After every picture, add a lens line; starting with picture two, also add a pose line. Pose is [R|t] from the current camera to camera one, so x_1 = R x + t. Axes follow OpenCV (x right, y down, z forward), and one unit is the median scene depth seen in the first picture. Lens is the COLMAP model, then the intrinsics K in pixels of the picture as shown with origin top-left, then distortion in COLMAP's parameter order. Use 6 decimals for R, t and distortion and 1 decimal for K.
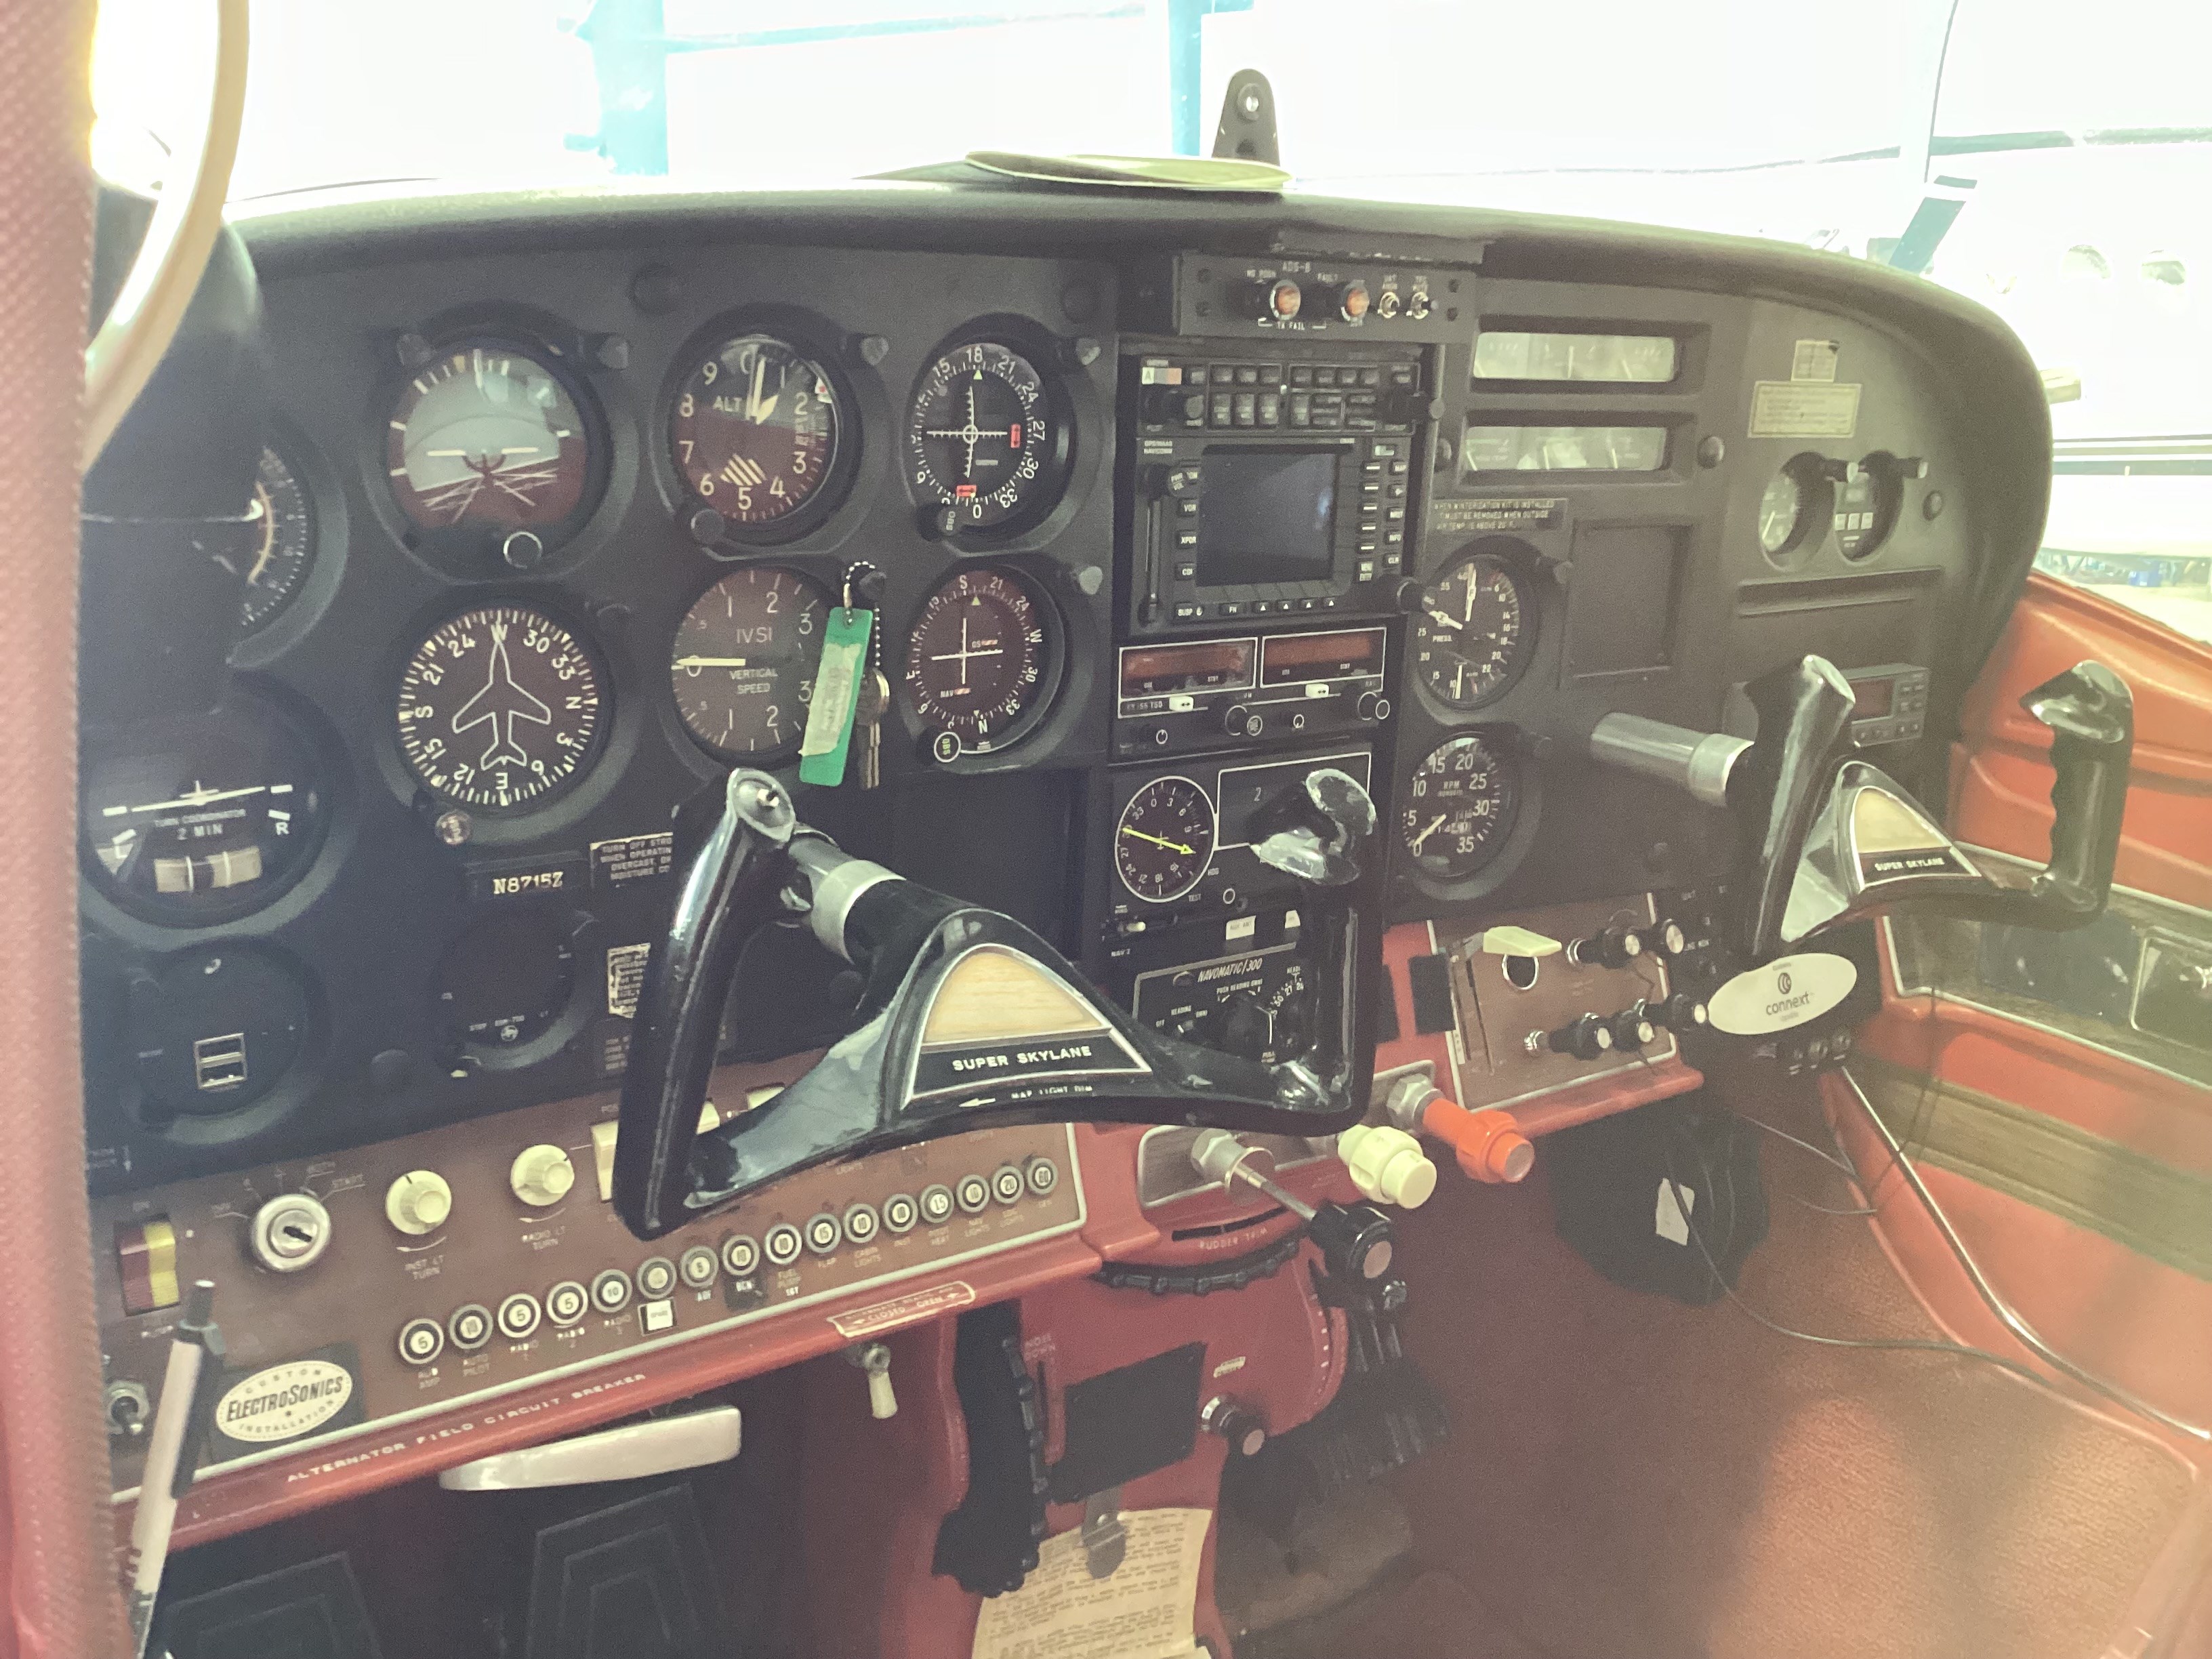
lens RADIAL K [[1968.1, 0, 1106.0], [0, 1968.1, 829.5], [0, 0, 1]] dist [0.003959, 0.004619]
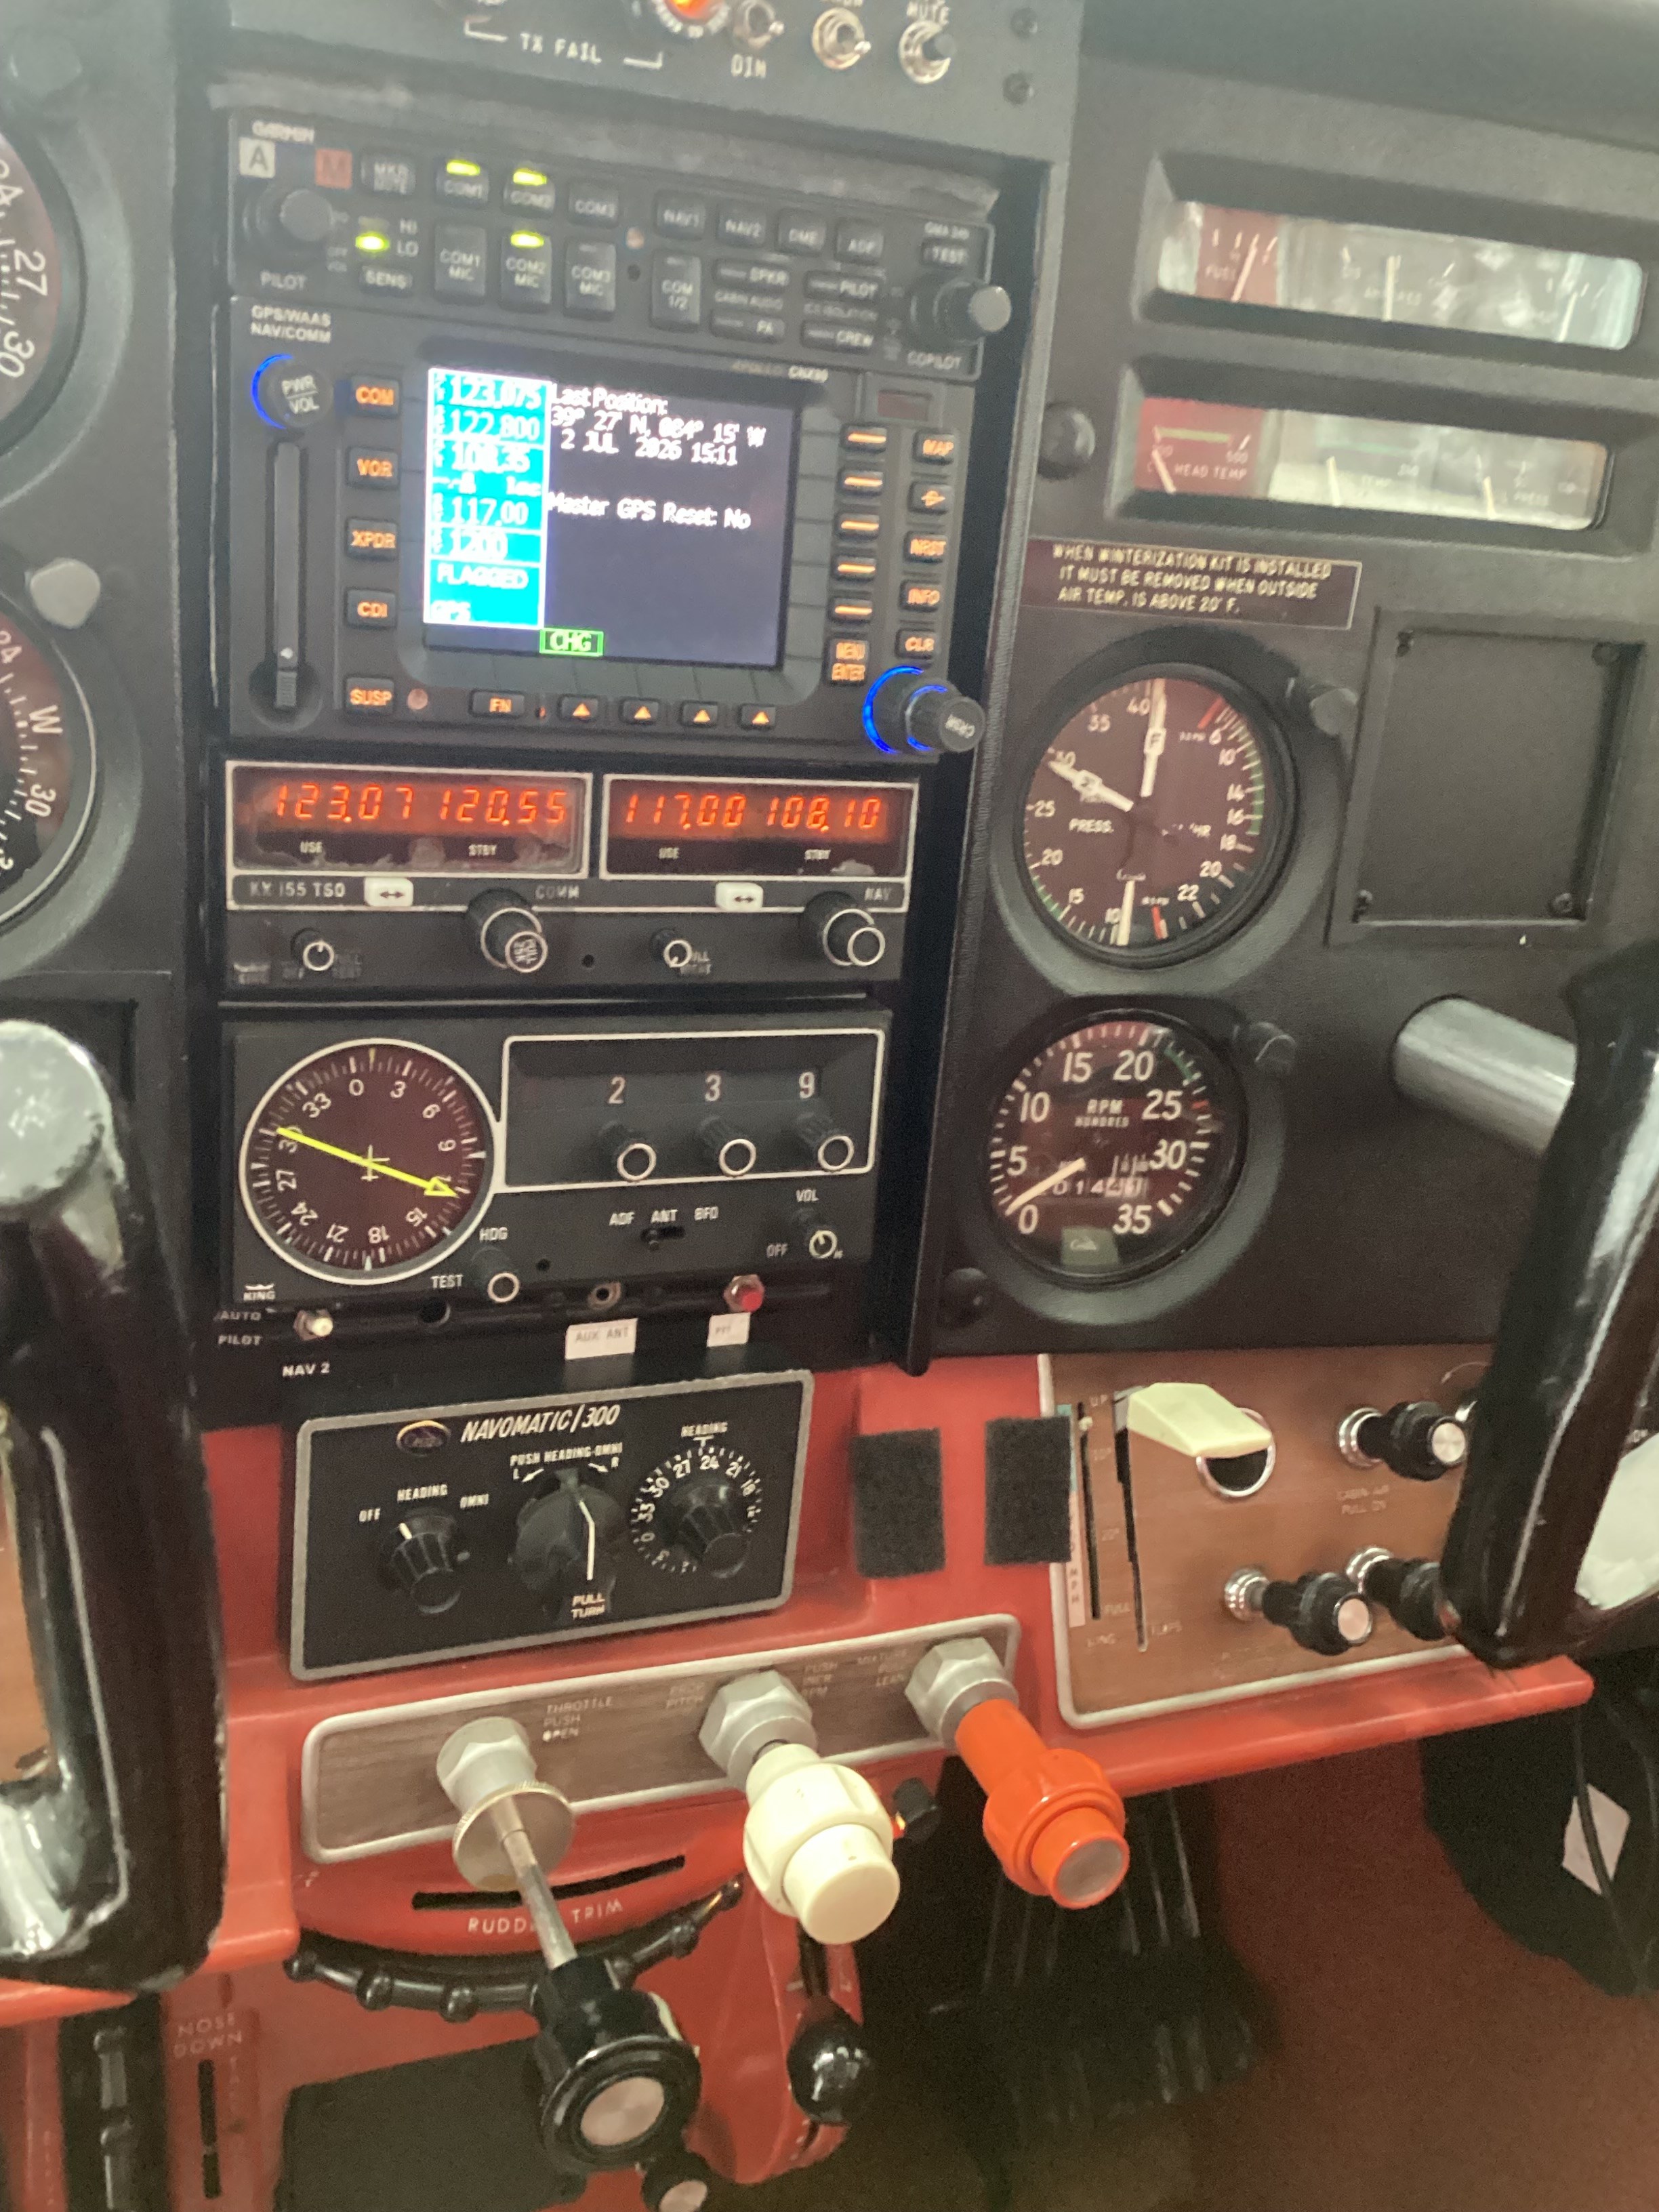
lens RADIAL K [[2077.3, 0, 829.5], [0, 2077.3, 1106.0], [0, 0, 1]] dist [0.096394, -0.272309]
pose [[0.975396, 0.106107, -0.193245, 0.226763], [-0.102156, 0.994306, 0.030324, -0.034506], [0.195362, -0.009837, 0.980682, 0.465692]]
